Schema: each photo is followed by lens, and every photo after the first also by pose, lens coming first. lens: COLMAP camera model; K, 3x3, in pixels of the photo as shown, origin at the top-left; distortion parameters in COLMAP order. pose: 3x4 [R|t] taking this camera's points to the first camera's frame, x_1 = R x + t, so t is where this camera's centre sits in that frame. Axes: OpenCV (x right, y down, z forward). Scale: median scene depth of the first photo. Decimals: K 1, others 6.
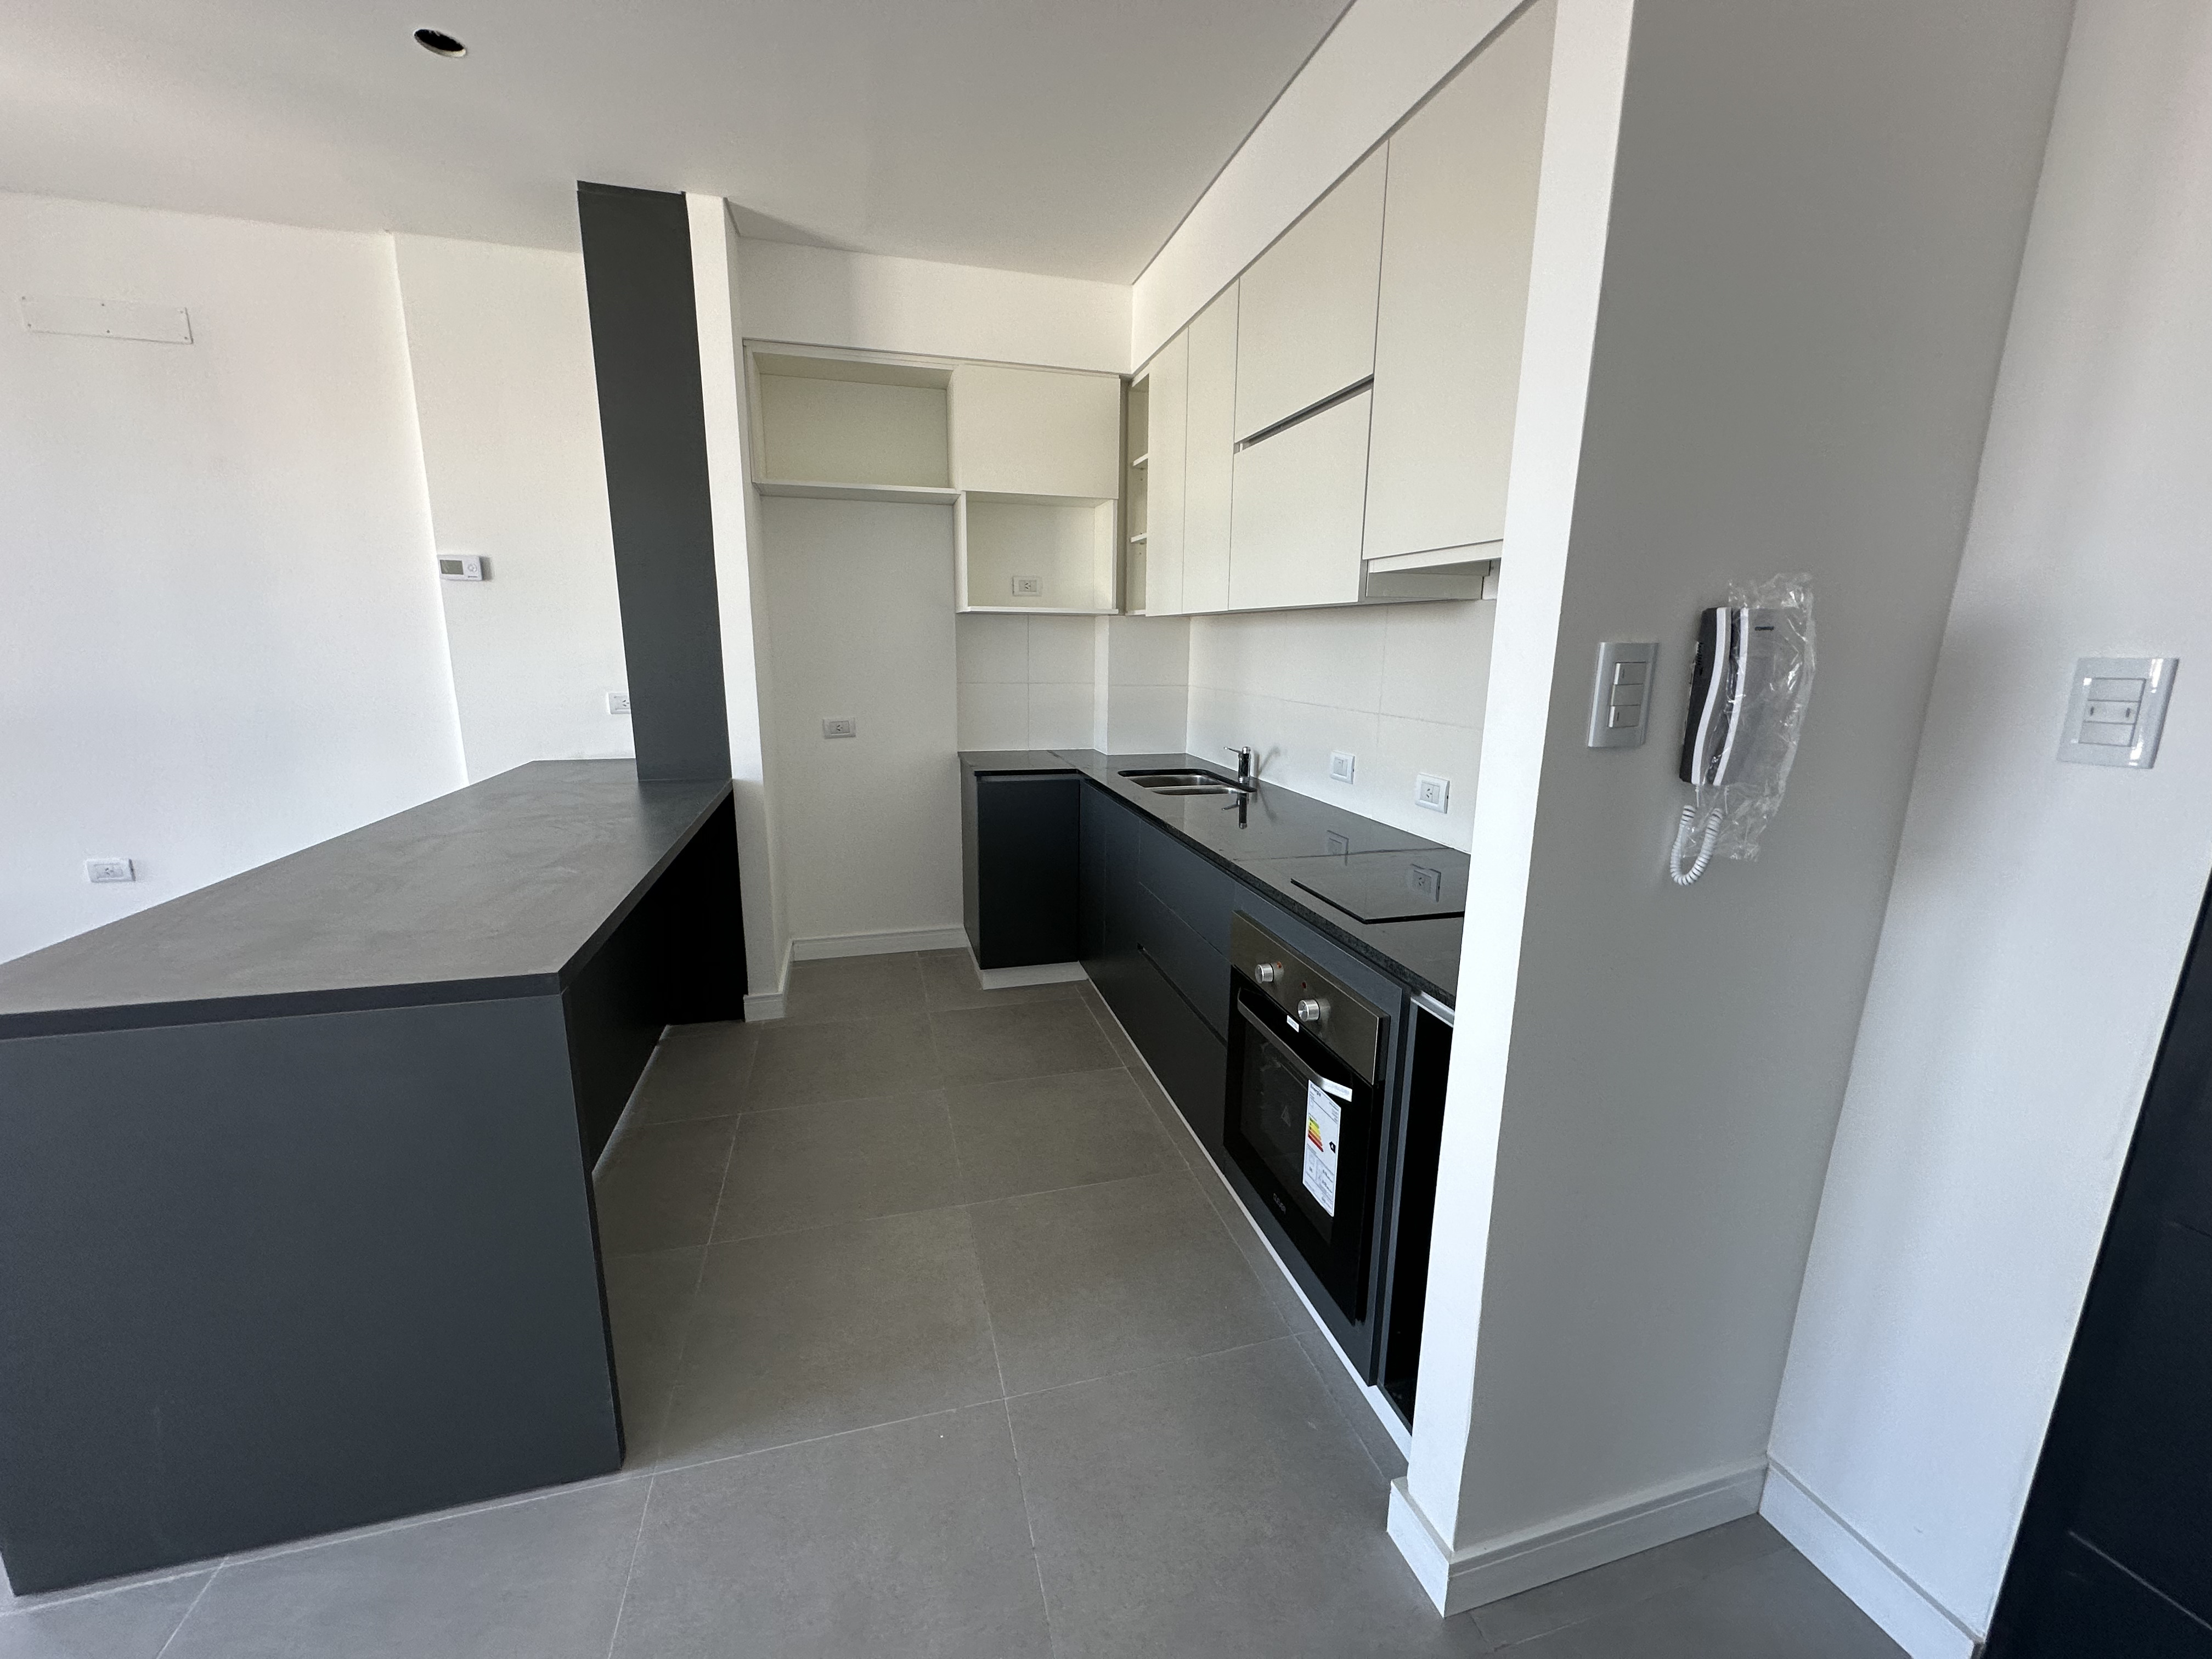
lens RADIAL K [[880.6, 0, 1107.9], [0, 880.6, 831.7], [0, 0, 1]] dist [-0.004199, -0.000721]
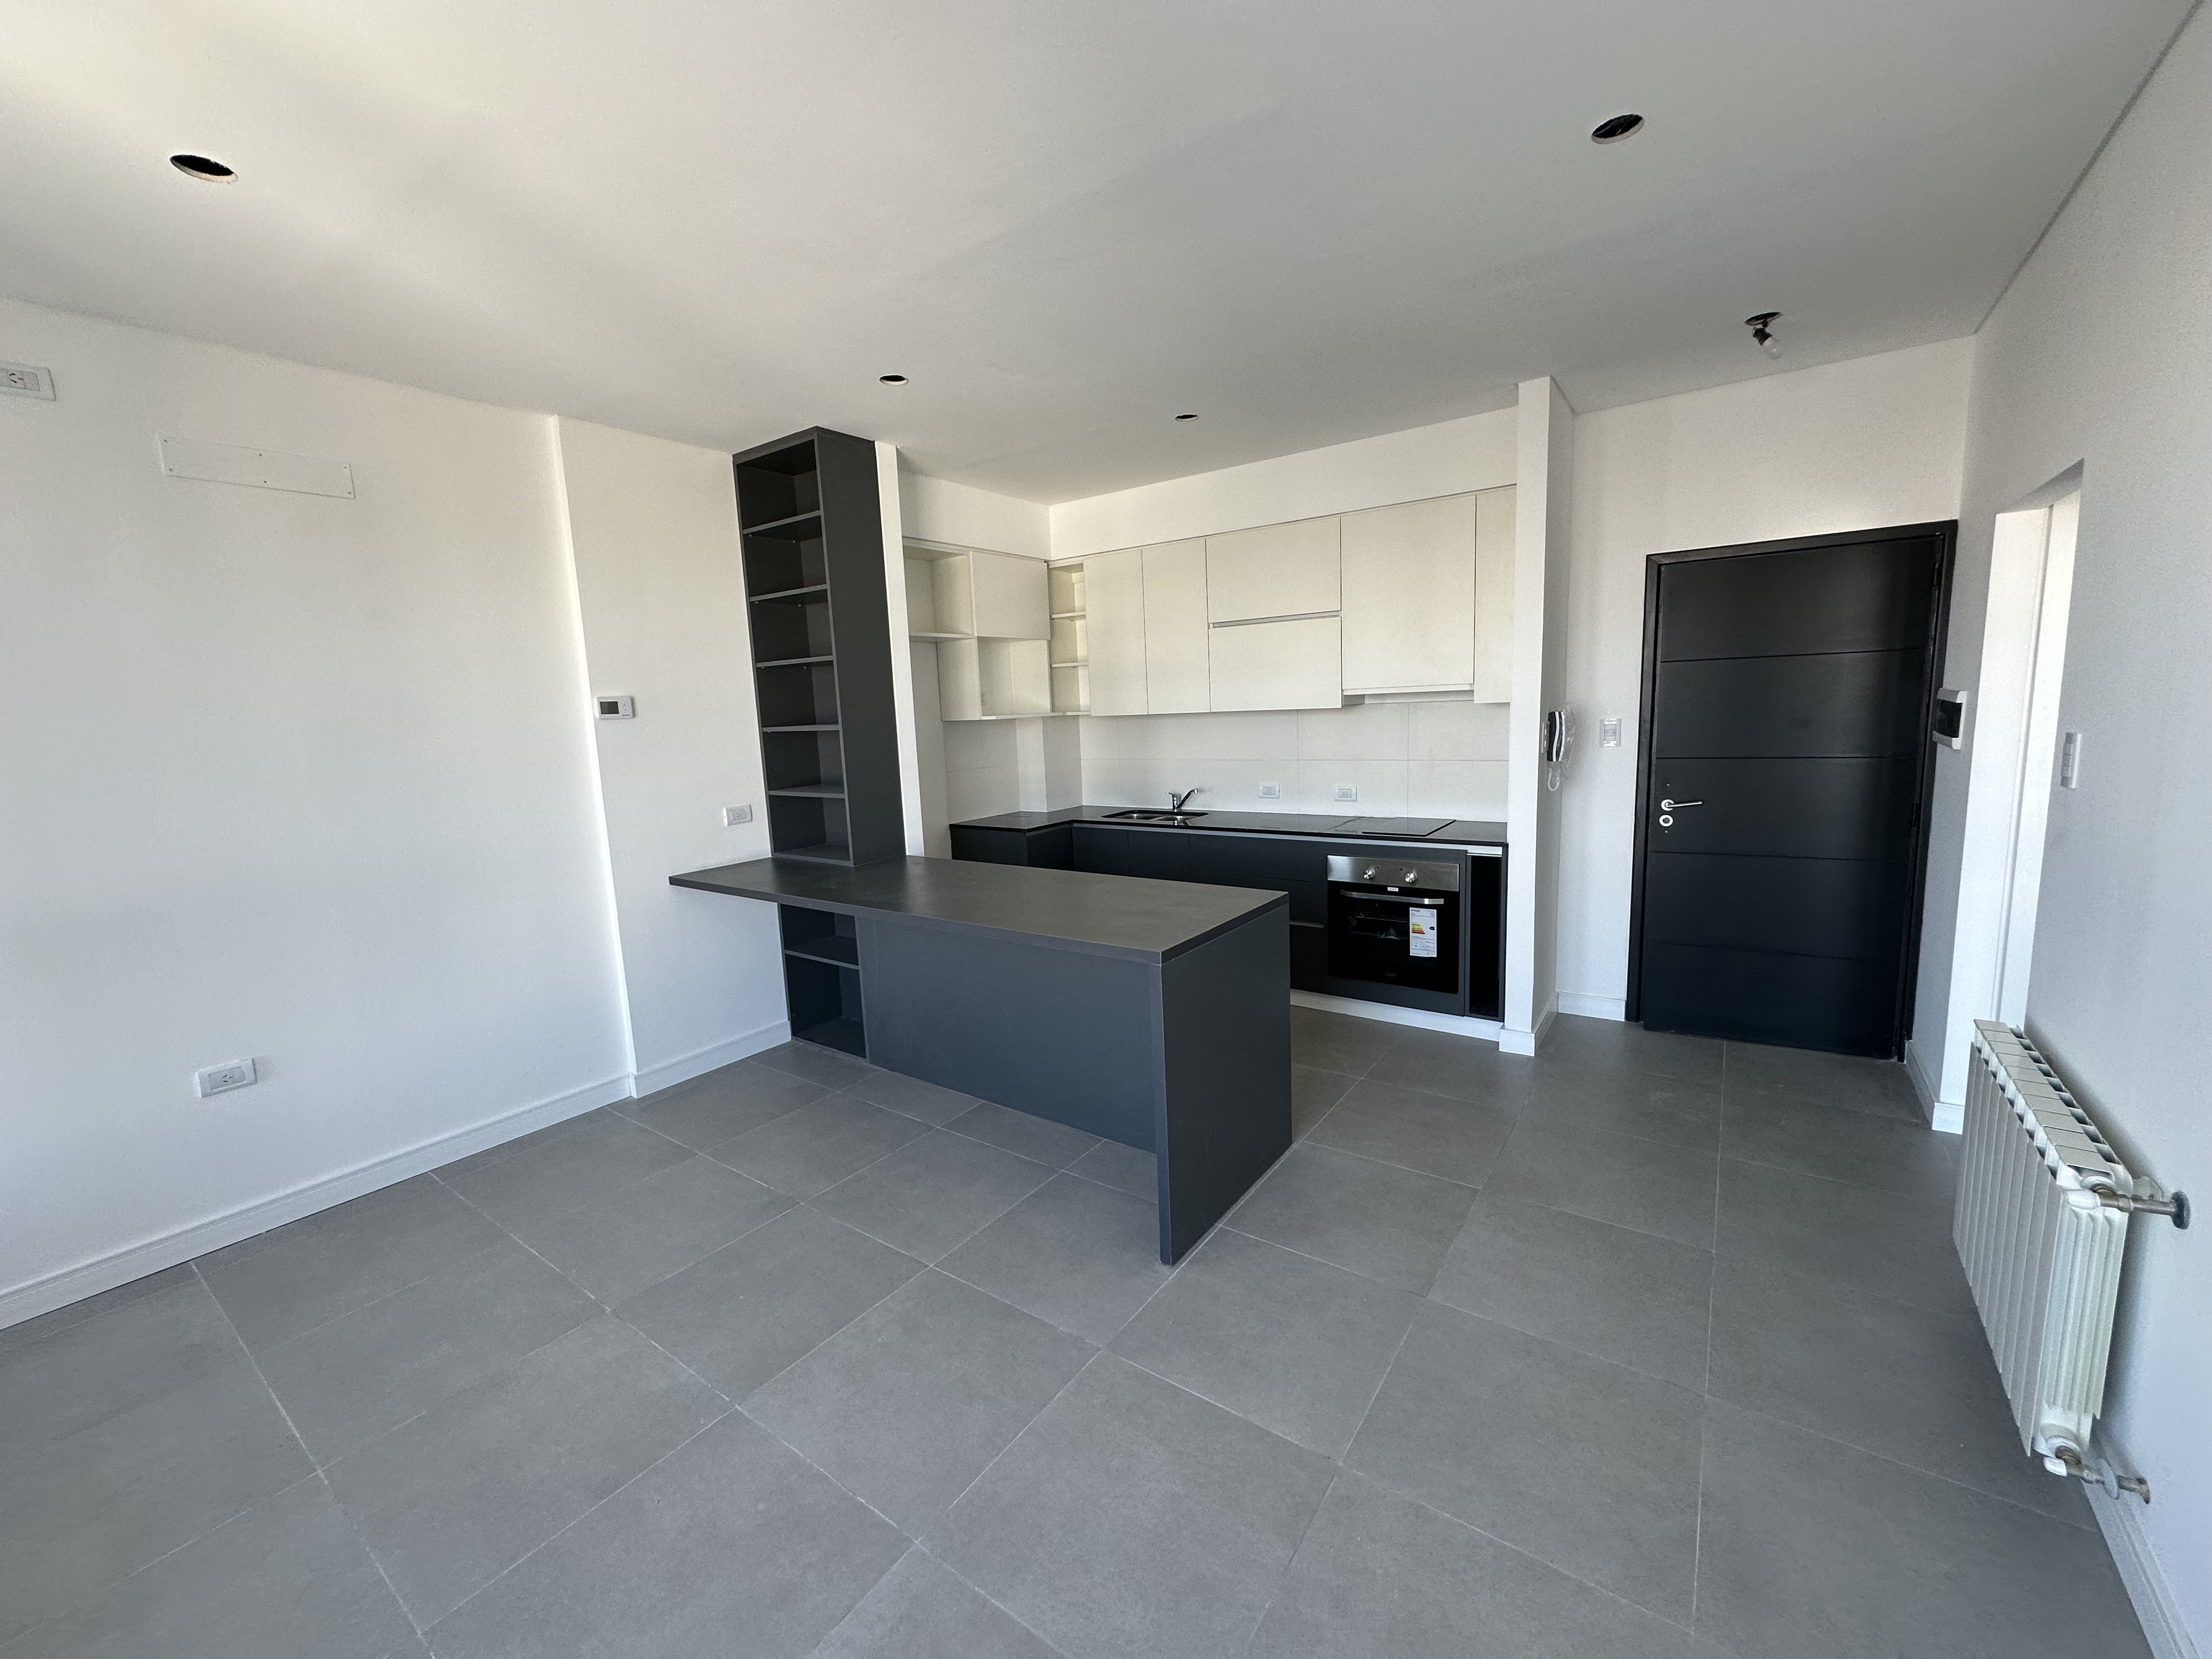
lens RADIAL K [[880.6, 0, 1108.5], [0, 880.6, 829.5], [0, 0, 1]] dist [-0.004199, -0.000721]
pose [[0.778515, -0.135649, 0.612792, -0.970787], [0.185076, 0.982566, -0.017624, -0.018381], [-0.599718, 0.127133, 0.790048, -0.221280]]
